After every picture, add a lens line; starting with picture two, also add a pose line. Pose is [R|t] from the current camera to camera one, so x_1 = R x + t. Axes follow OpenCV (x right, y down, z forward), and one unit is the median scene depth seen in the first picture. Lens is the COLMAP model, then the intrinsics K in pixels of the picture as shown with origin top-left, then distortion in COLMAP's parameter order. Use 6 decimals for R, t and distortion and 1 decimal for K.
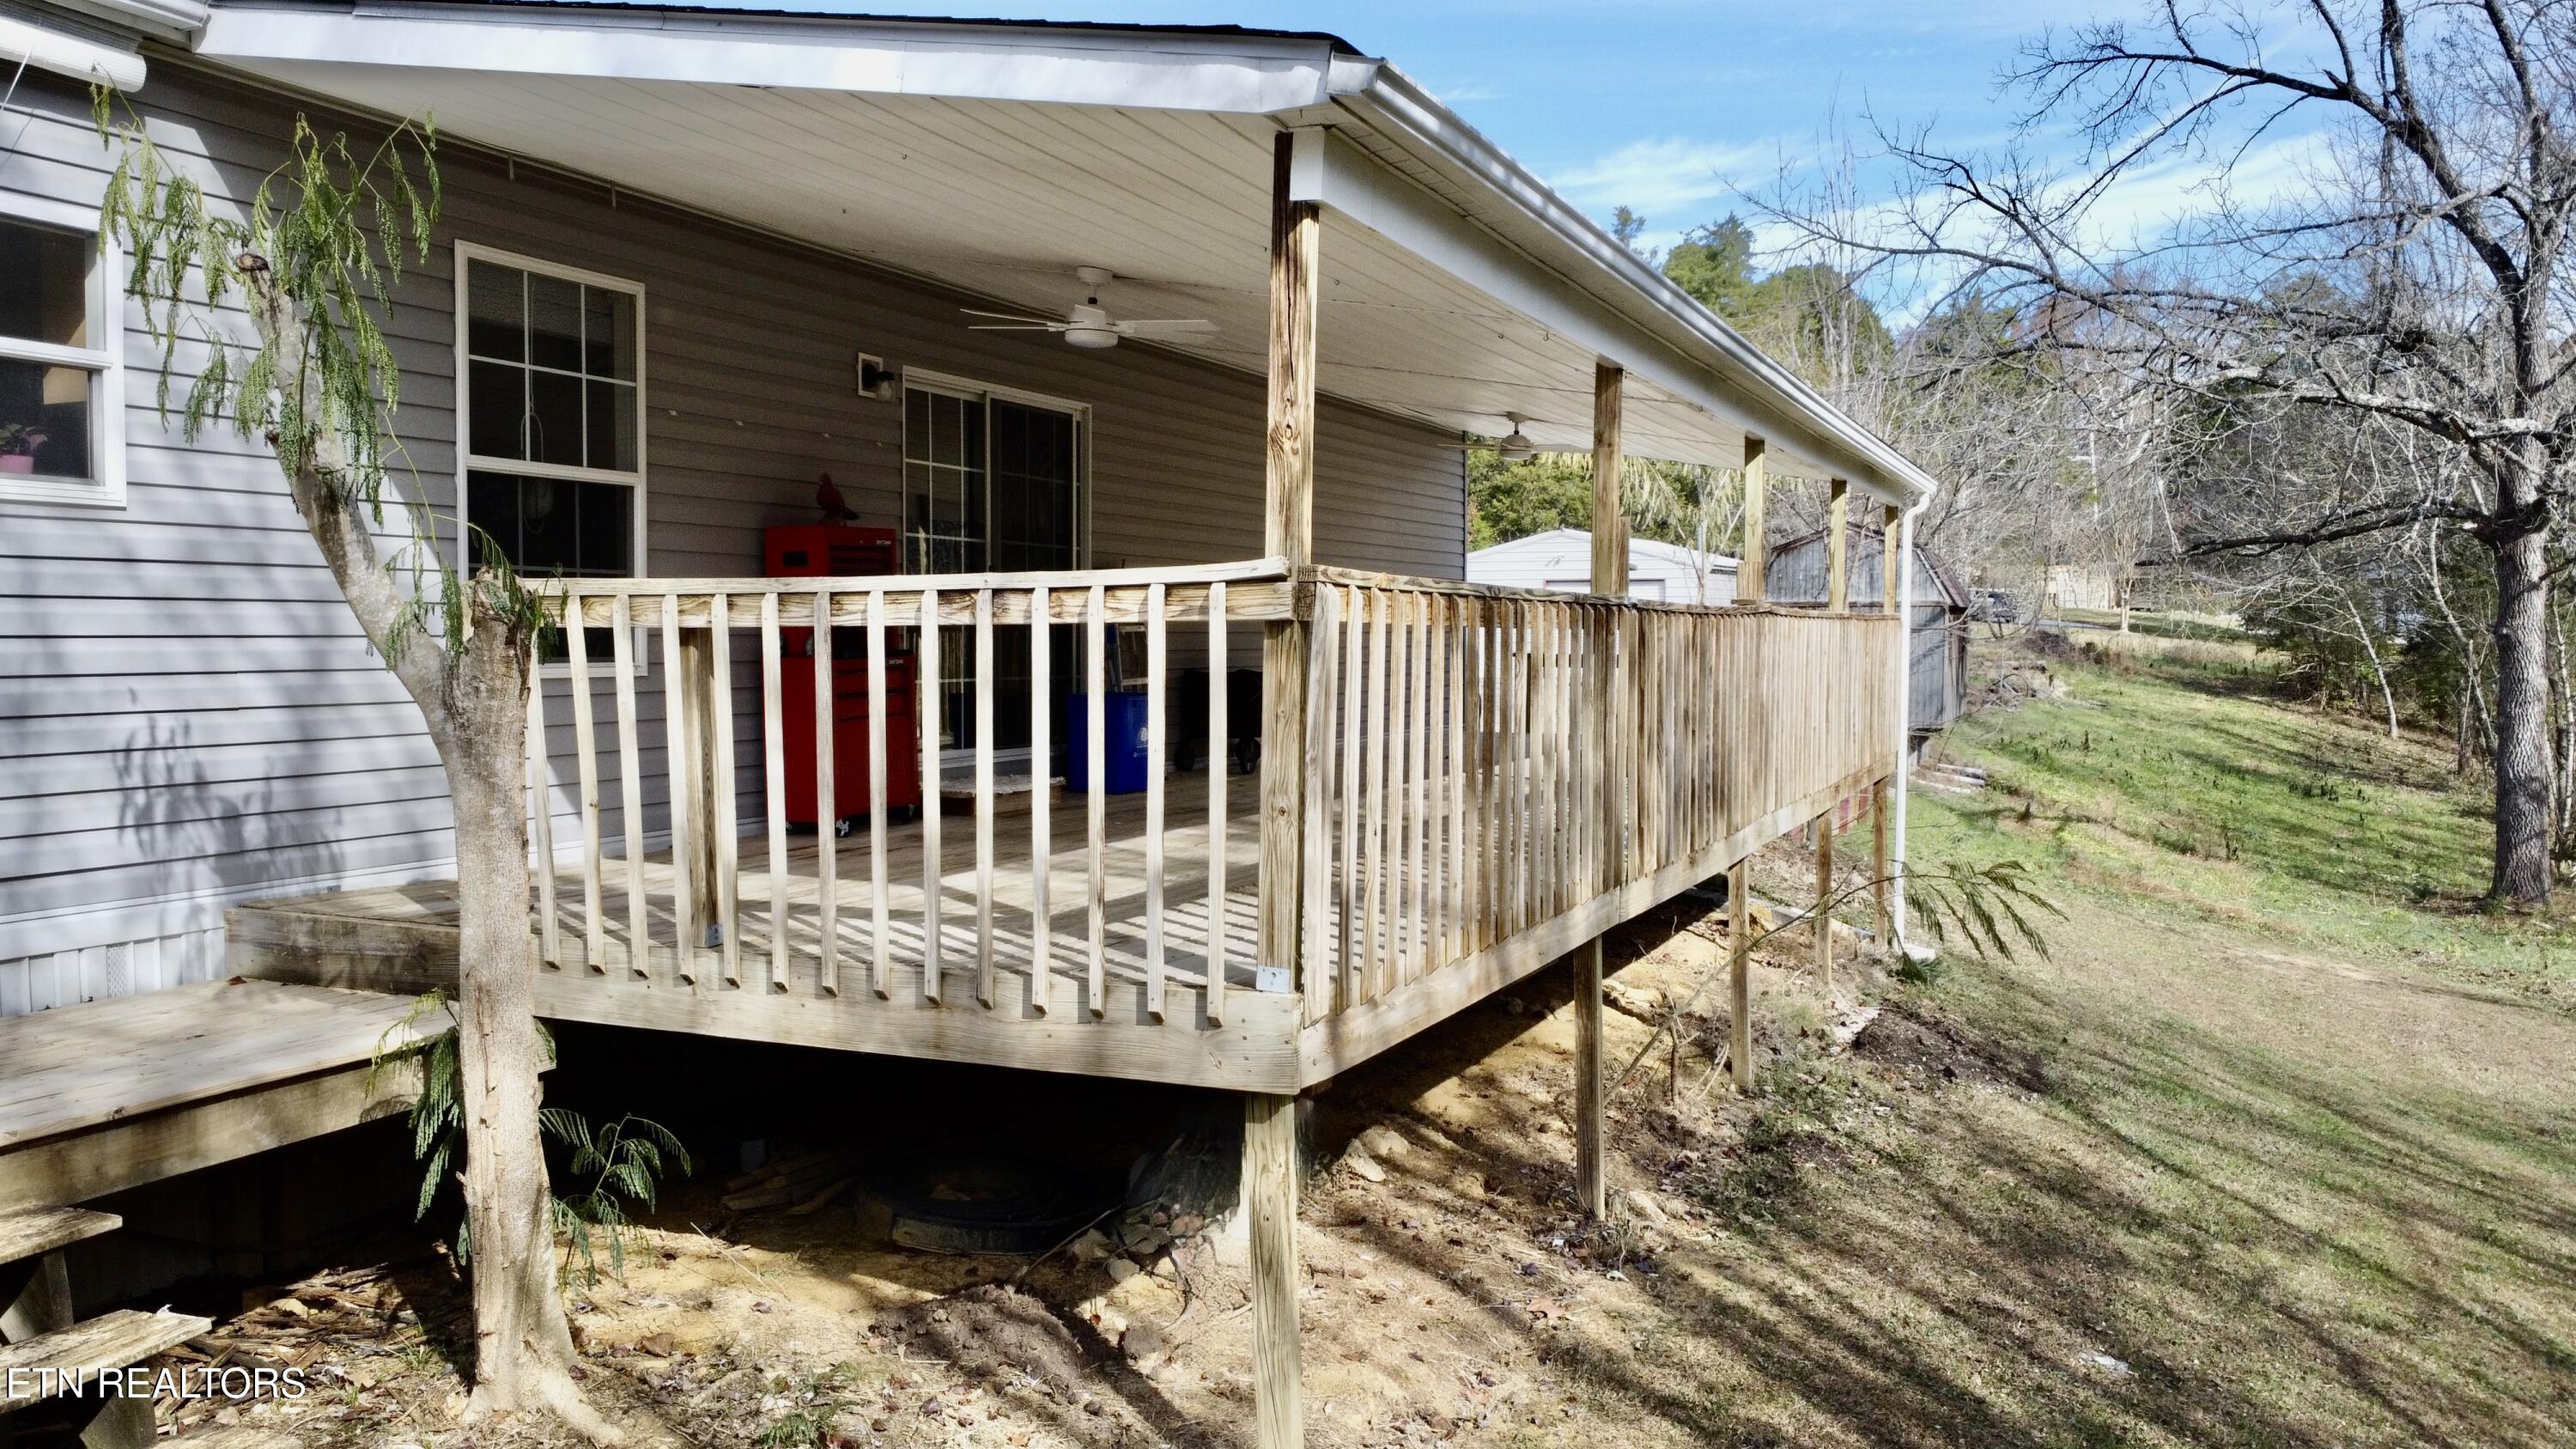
lens RADIAL K [[1950.7, 0, 1261.9], [0, 1950.7, 712.2], [0, 0, 1]] dist [0.004495, -0.005356]
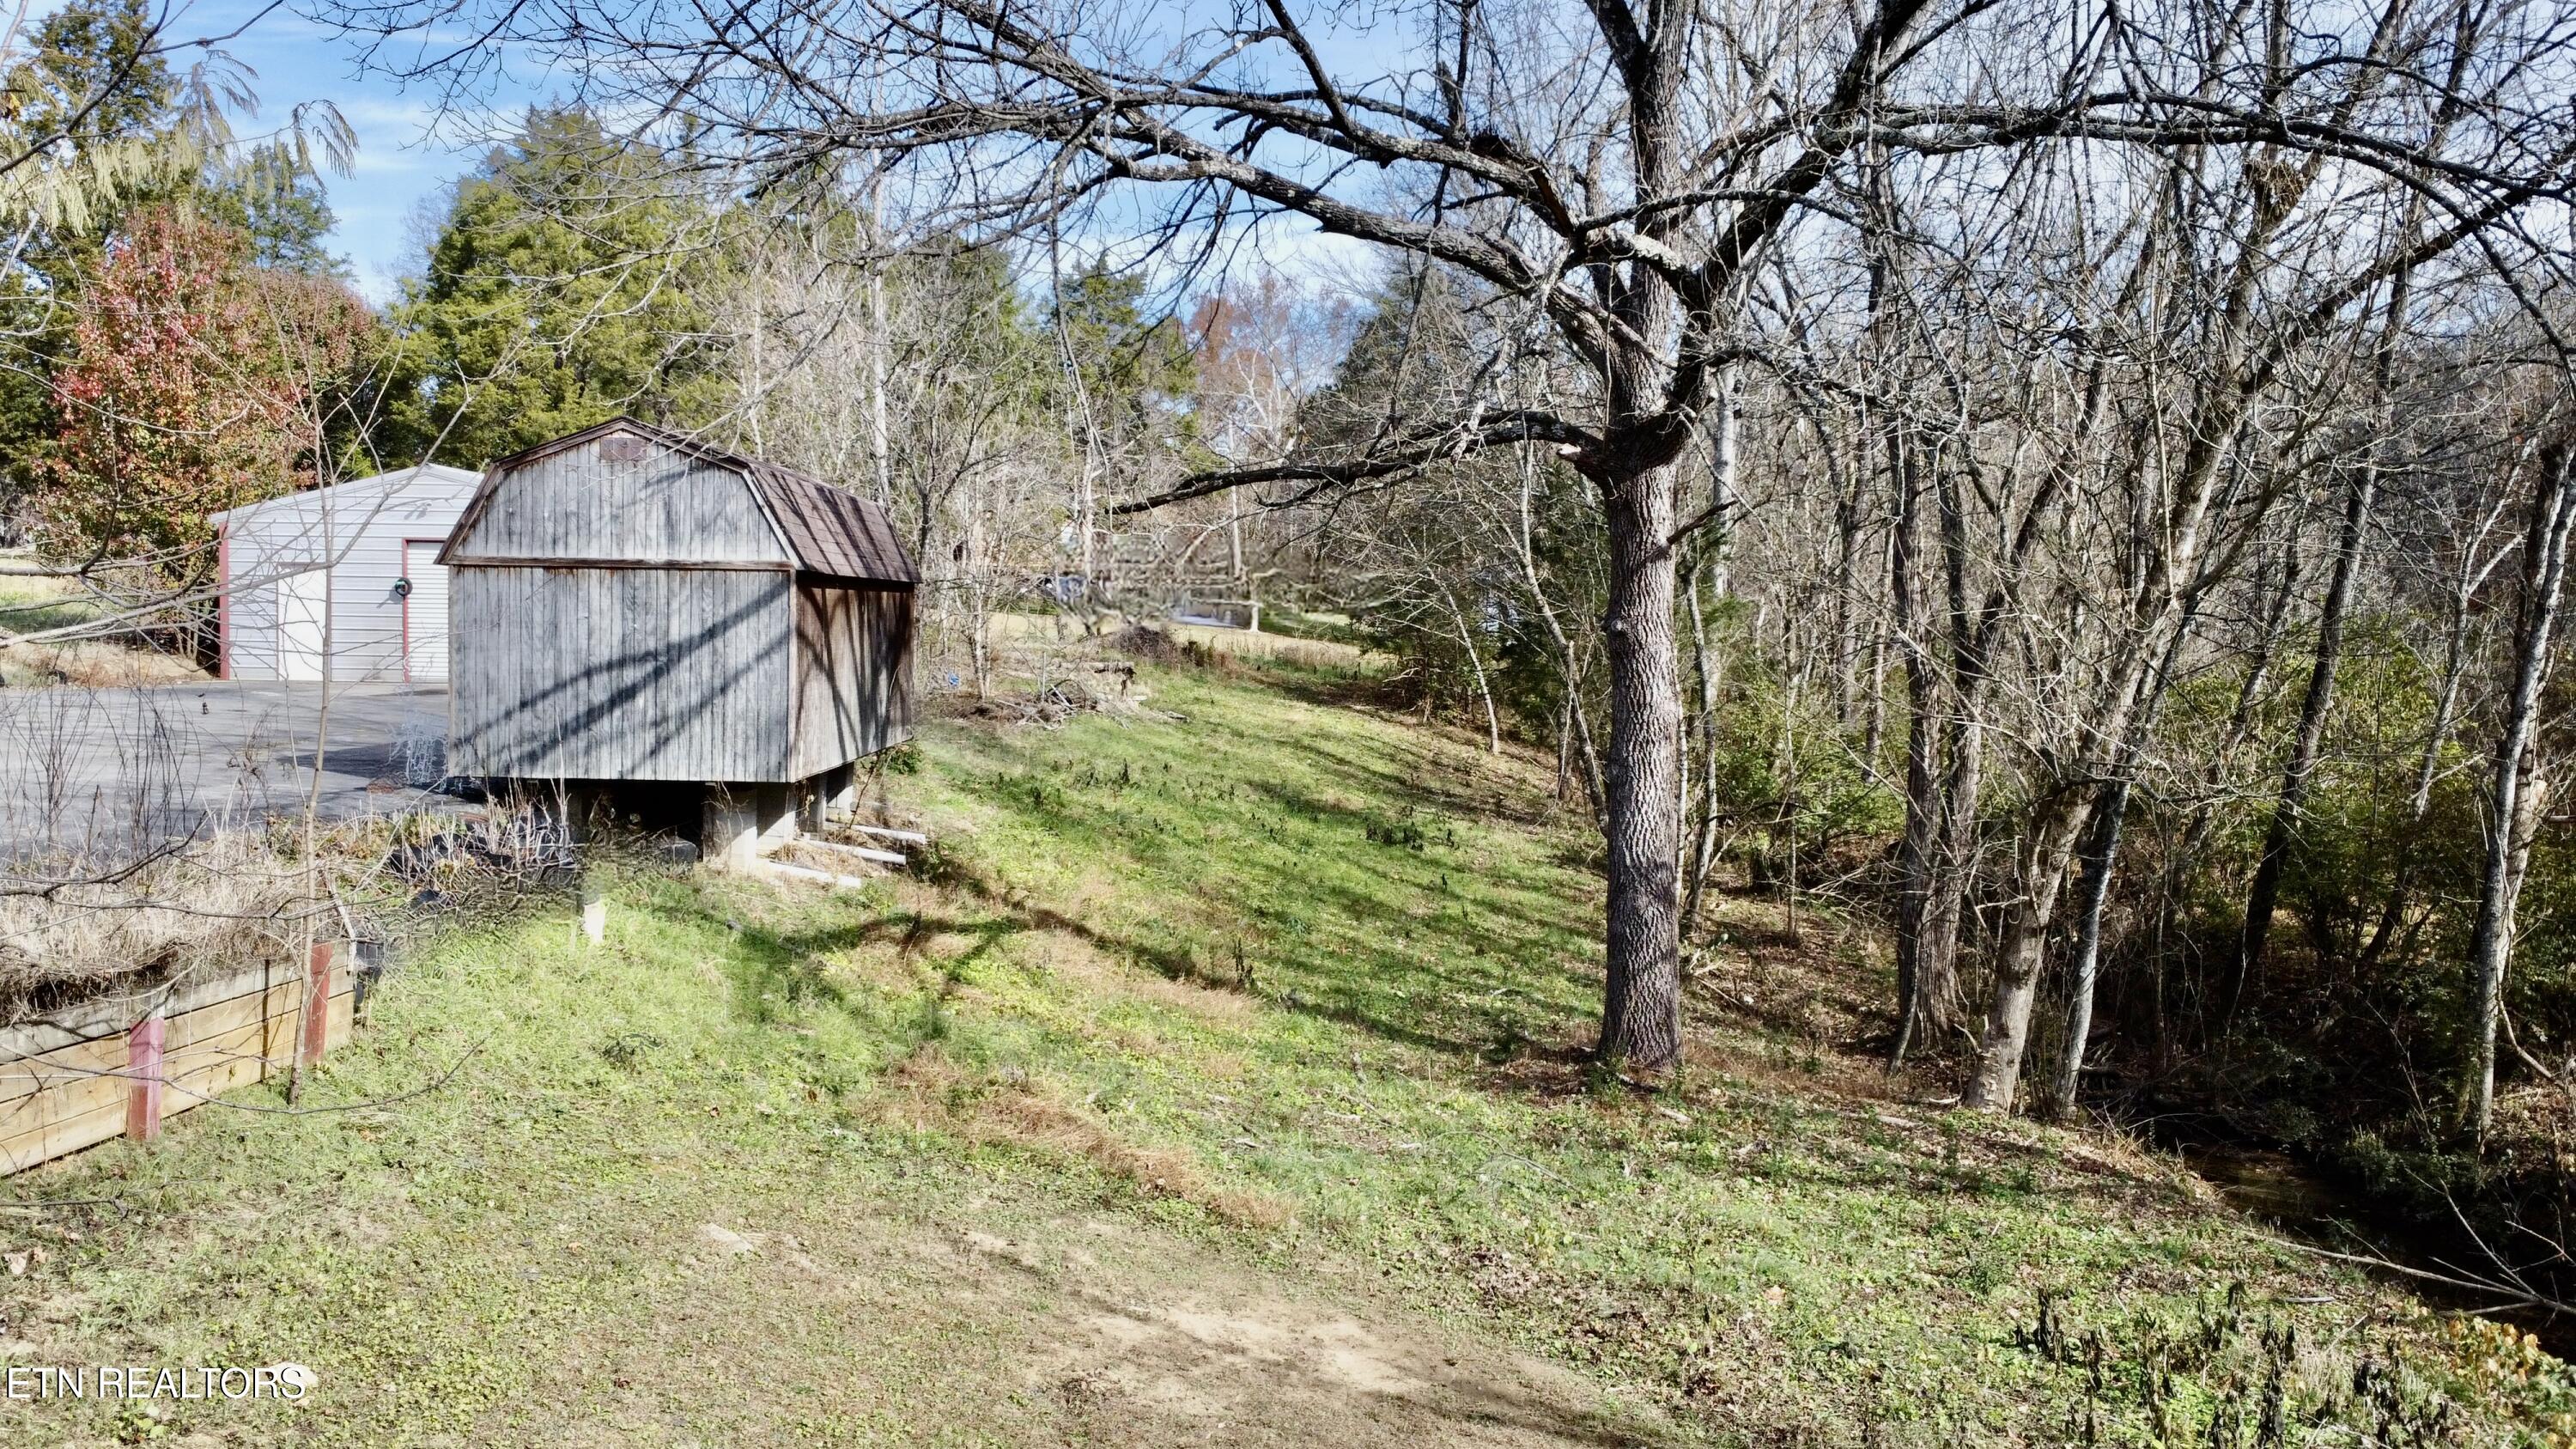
lens RADIAL K [[1950.7, 0, 1265.2], [0, 1950.7, 708.5], [0, 0, 1]] dist [0.004495, -0.005356]
pose [[0.921312, -0.001129, 0.388823, 0.269604], [0.000977, 0.999999, 0.000588, -0.014585], [-0.388824, -0.000162, 0.921312, 0.436206]]
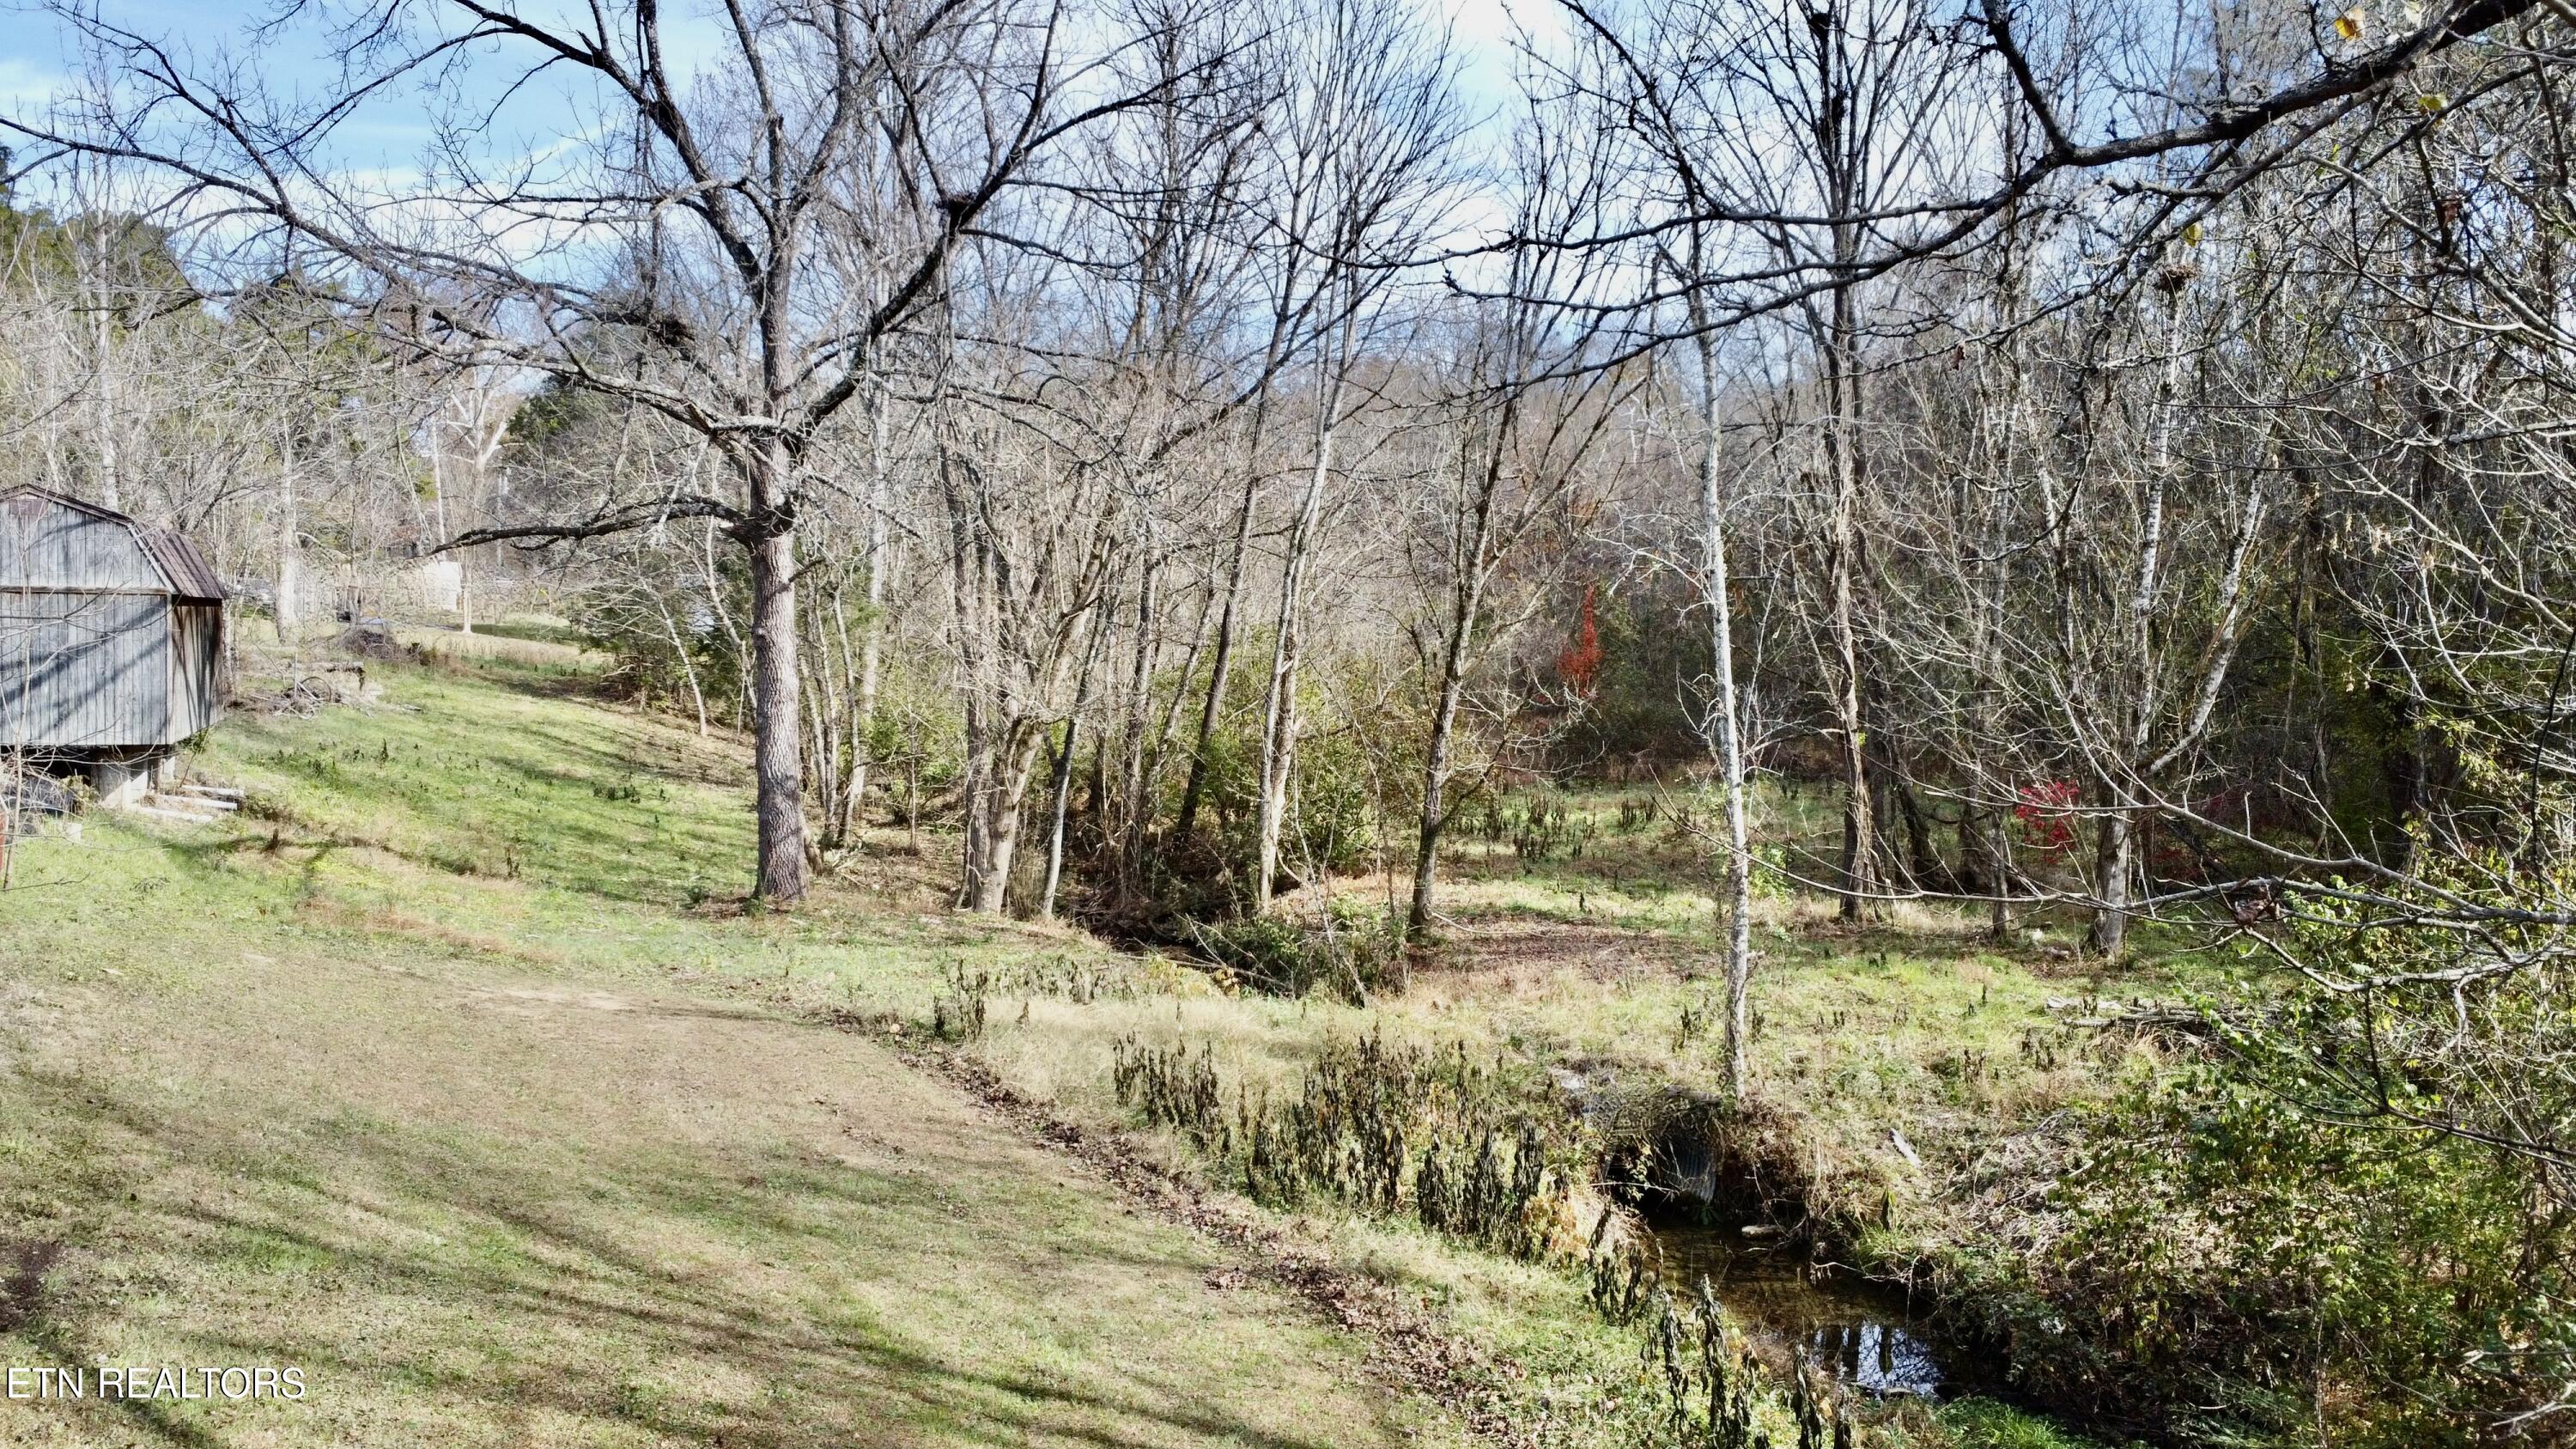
lens RADIAL K [[1950.7, 0, 1264.5], [0, 1950.7, 710.1], [0, 0, 1]] dist [0.004495, -0.005356]
pose [[0.703893, -0.018216, 0.710072, 0.096596], [0.019559, 0.999789, 0.006259, -0.002224], [-0.710036, 0.009483, 0.704101, 0.100590]]
